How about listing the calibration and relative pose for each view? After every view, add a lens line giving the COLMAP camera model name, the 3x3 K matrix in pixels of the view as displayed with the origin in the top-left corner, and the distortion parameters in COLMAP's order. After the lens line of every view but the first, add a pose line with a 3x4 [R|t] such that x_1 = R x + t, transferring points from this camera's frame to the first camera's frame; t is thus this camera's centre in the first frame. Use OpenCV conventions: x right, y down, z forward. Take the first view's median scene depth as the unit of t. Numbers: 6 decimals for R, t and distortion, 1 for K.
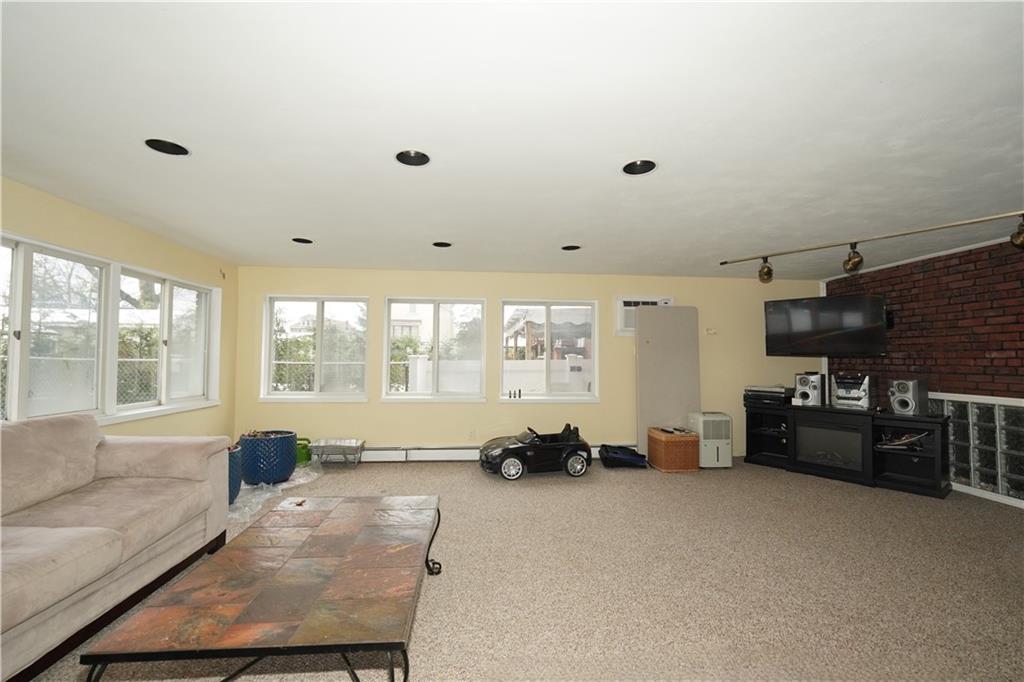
lens RADIAL K [[426.3, 0, 510.8], [0, 426.3, 343.6], [0, 0, 1]] dist [-0.020993, 0.007107]
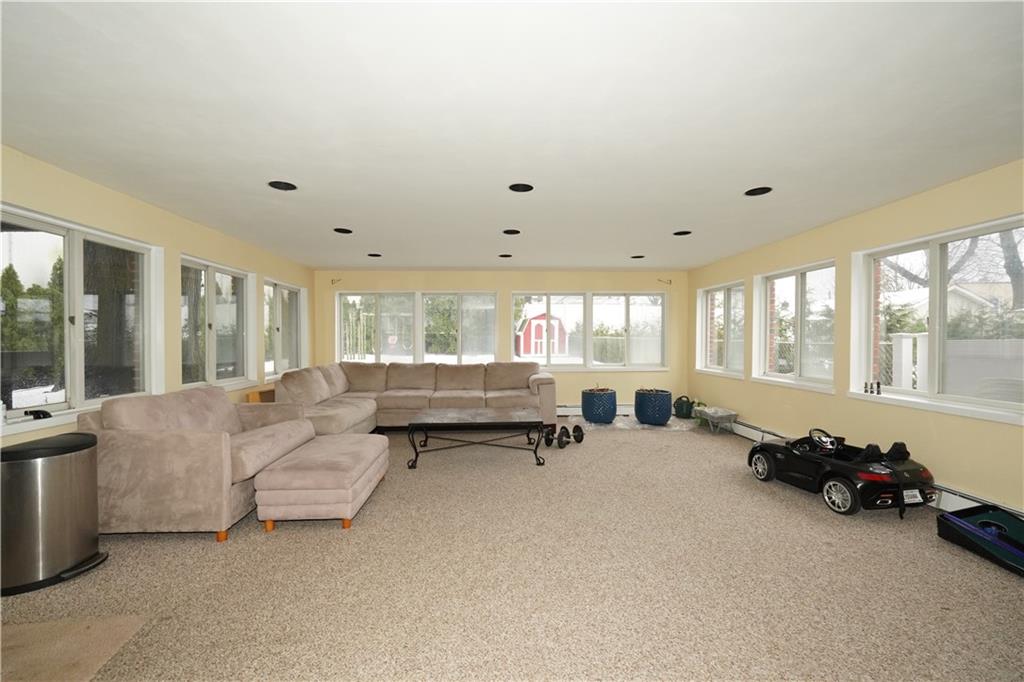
lens RADIAL K [[426.3, 0, 510.8], [0, 426.3, 343.6], [0, 0, 1]] dist [-0.020993, 0.007107]
pose [[-0.041759, 0.007602, -0.999099, 0.789141], [0.038232, 0.999251, 0.006005, 0.021544], [0.998396, -0.037947, -0.042019, 0.494500]]
